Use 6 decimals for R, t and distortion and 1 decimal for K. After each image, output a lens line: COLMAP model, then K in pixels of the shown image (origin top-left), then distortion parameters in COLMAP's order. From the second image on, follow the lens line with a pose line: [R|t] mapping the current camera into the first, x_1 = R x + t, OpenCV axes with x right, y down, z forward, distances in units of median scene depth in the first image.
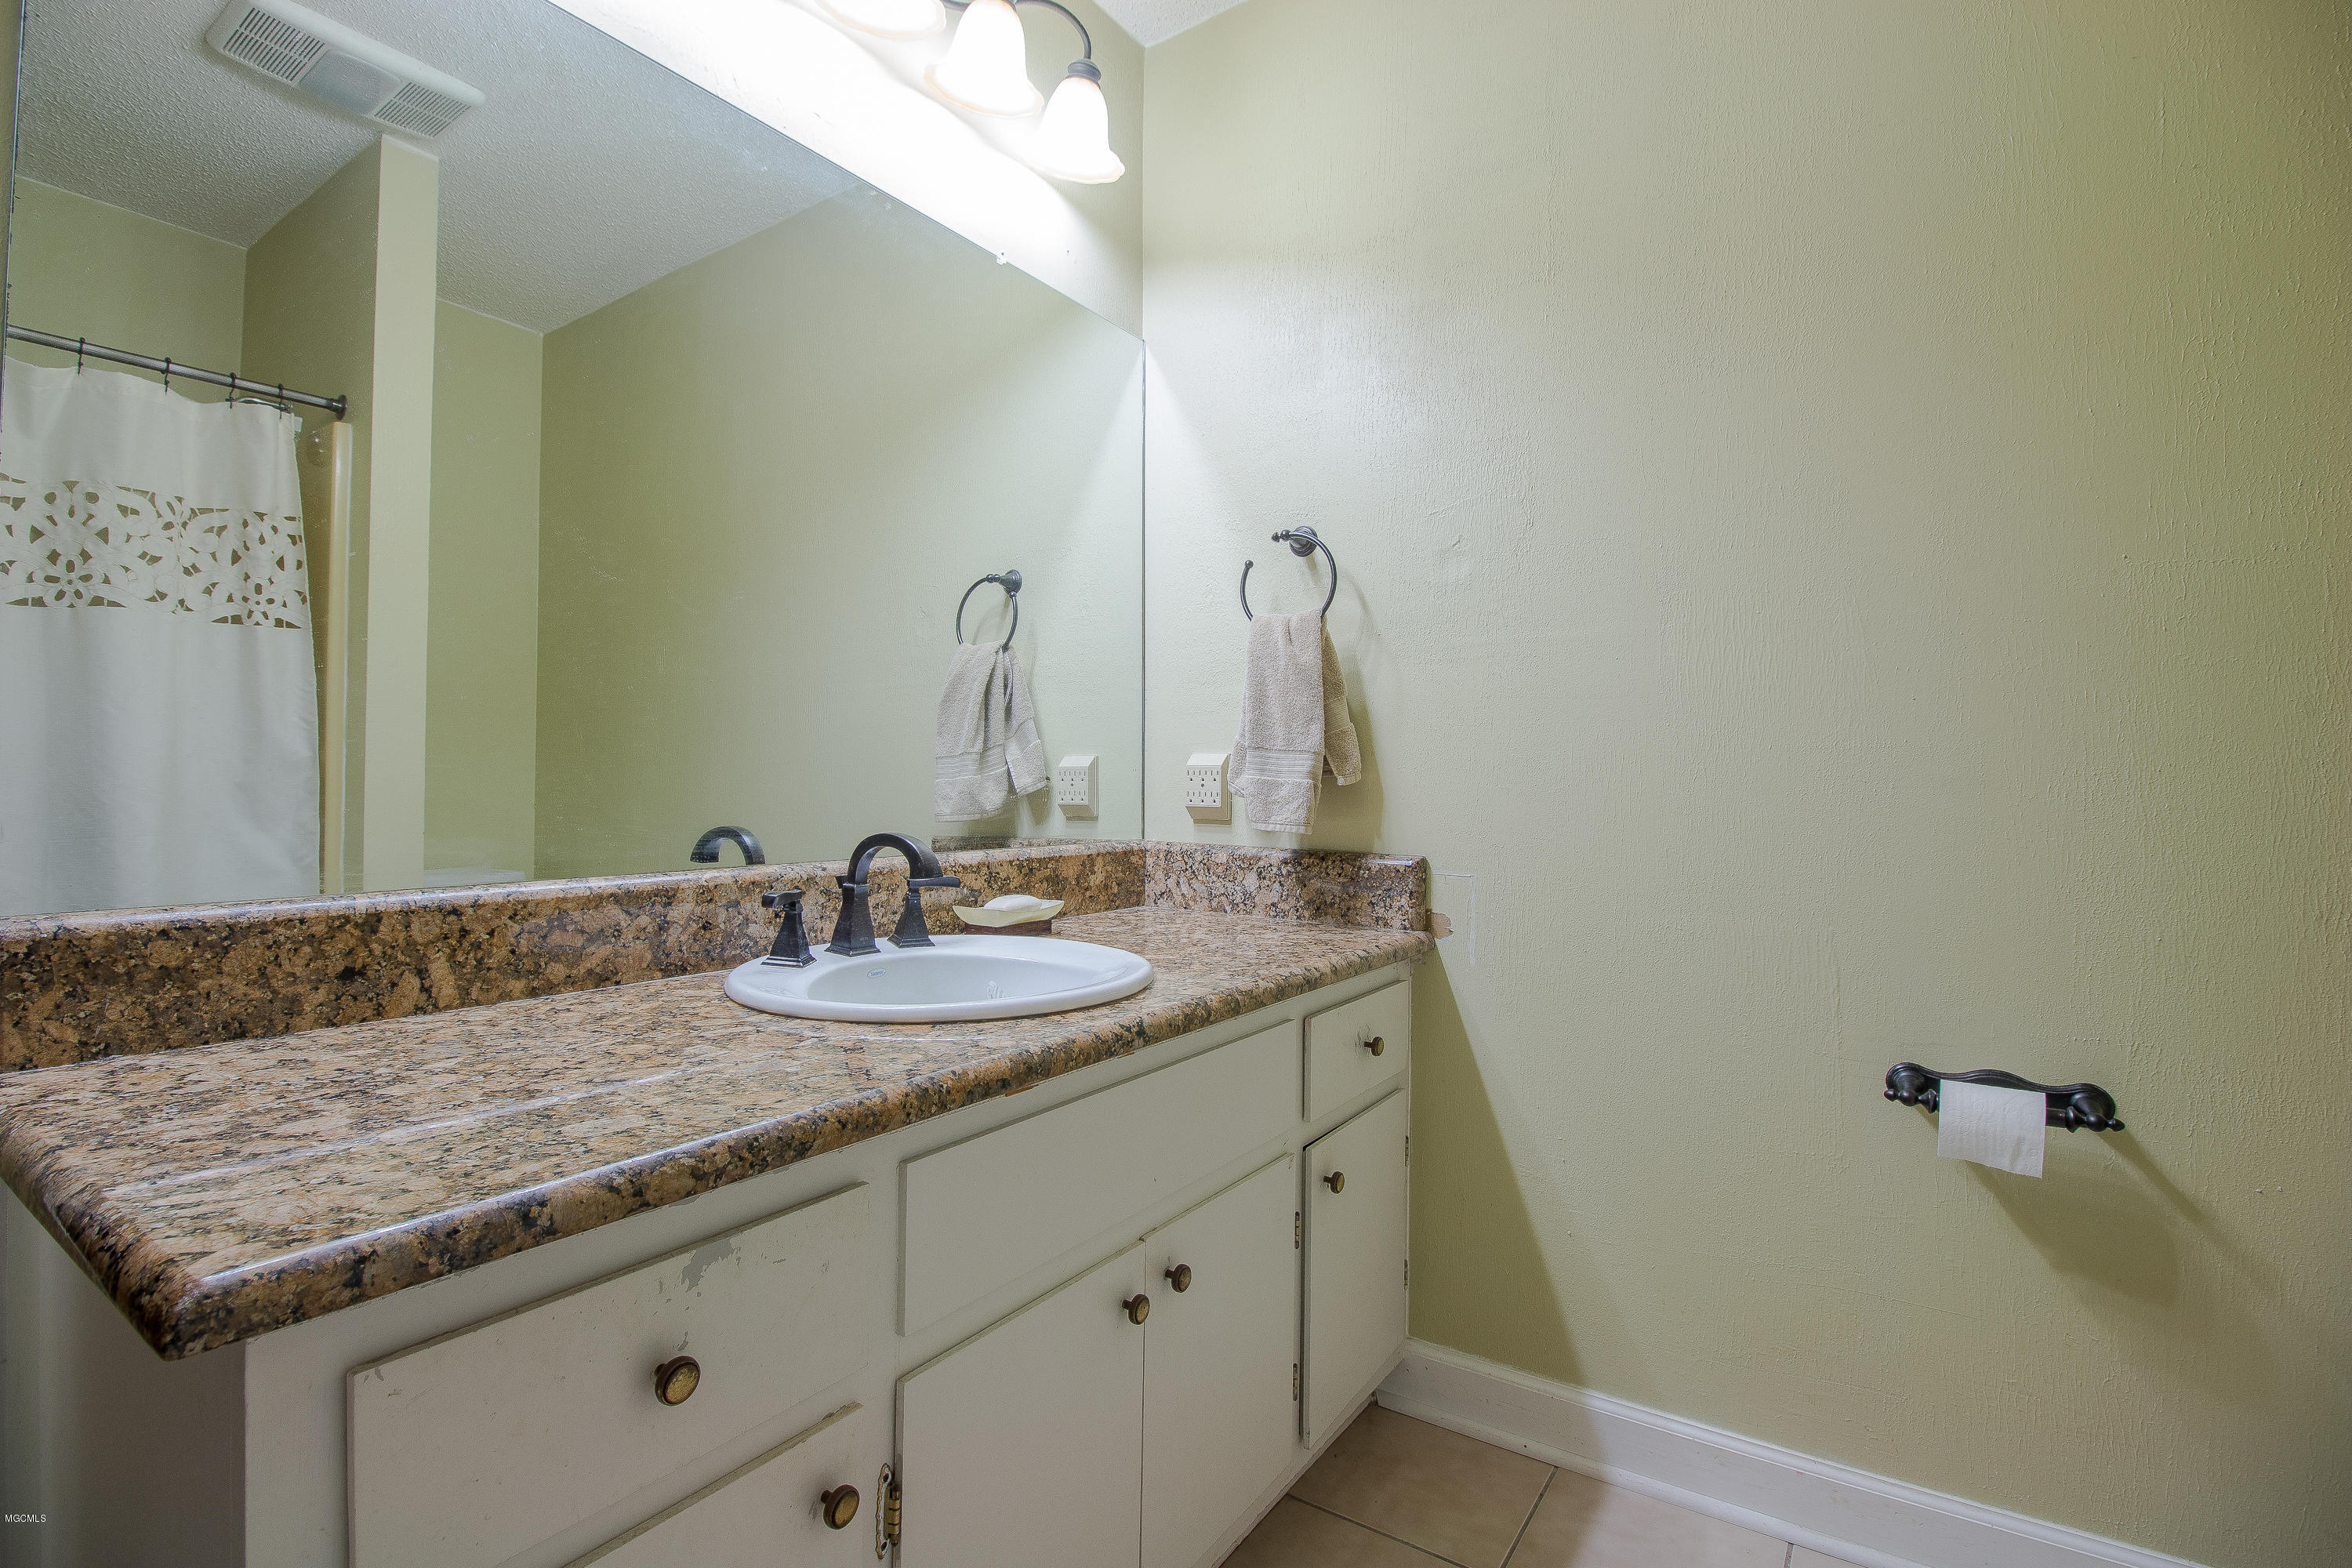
lens RADIAL K [[1095.0, 0, 1164.0], [0, 1095.0, 762.8], [0, 0, 1]] dist [-0.000197, -0.013352]
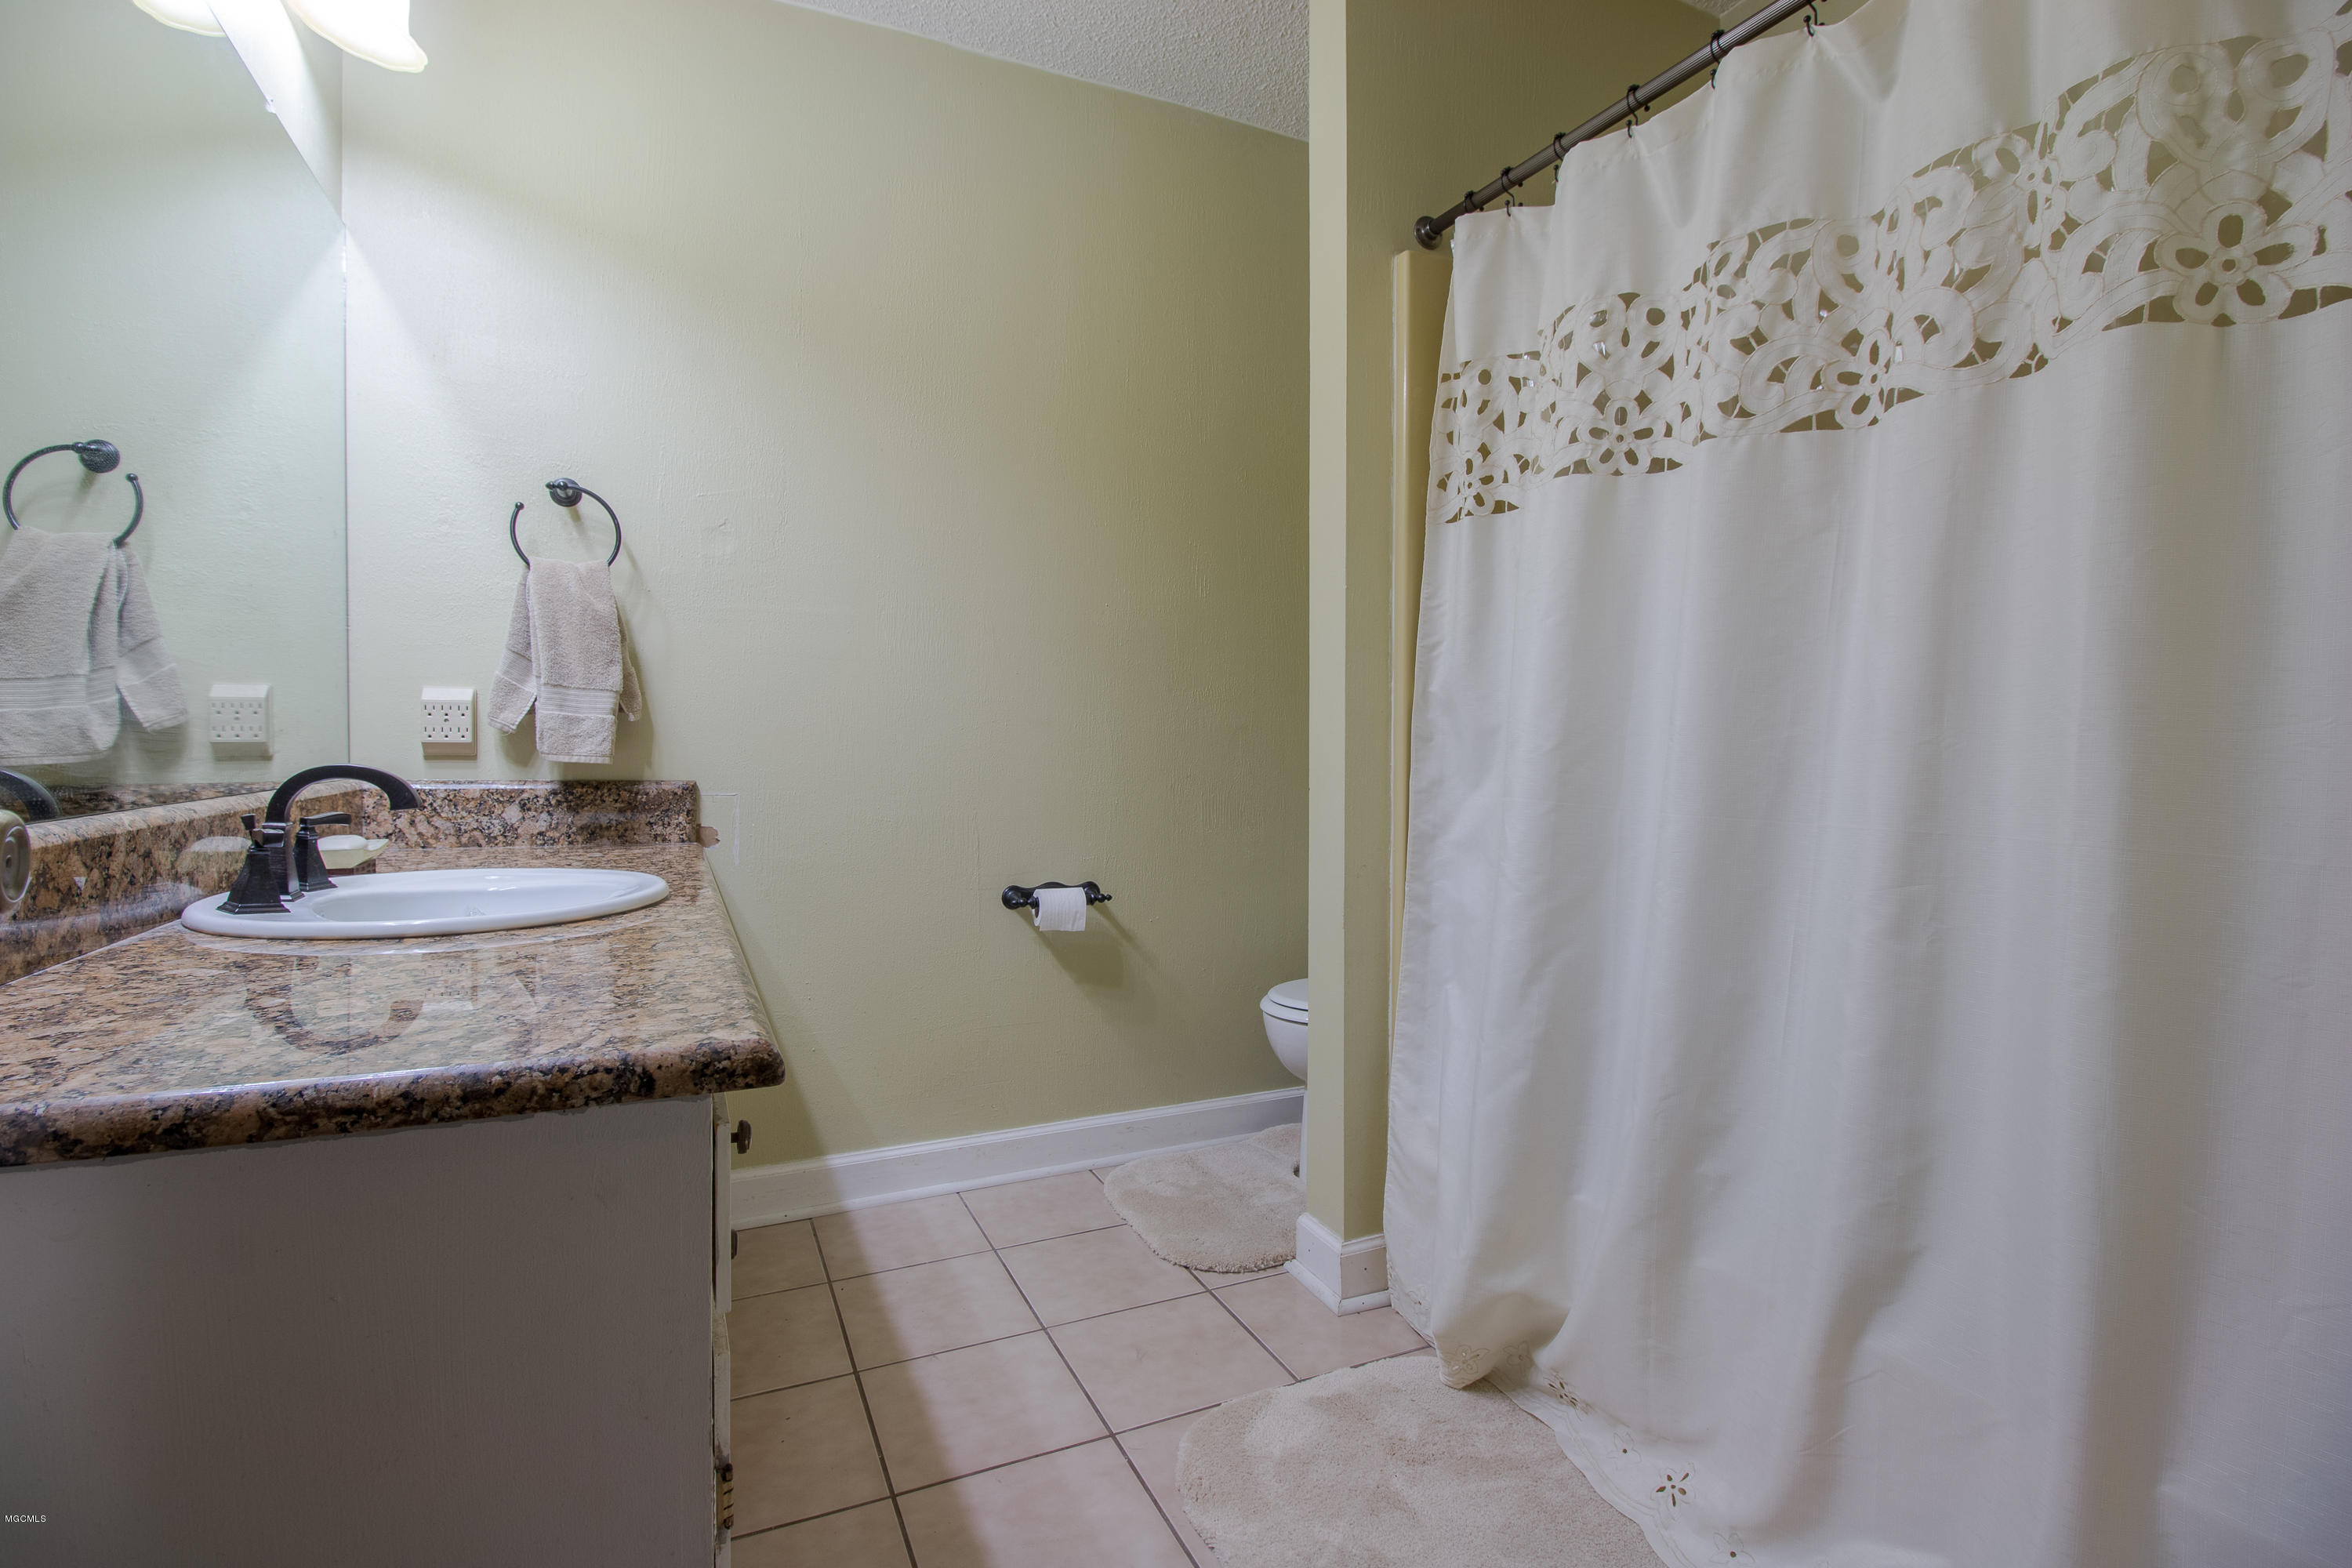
lens RADIAL K [[1095.0, 0, 1164.0], [0, 1095.0, 762.8], [0, 0, 1]] dist [-0.000197, -0.013352]
pose [[0.505786, -0.021022, 0.862403, -0.518871], [-0.020080, 0.999145, 0.036132, 0.011014], [-0.862425, -0.035592, 0.504931, -0.052777]]
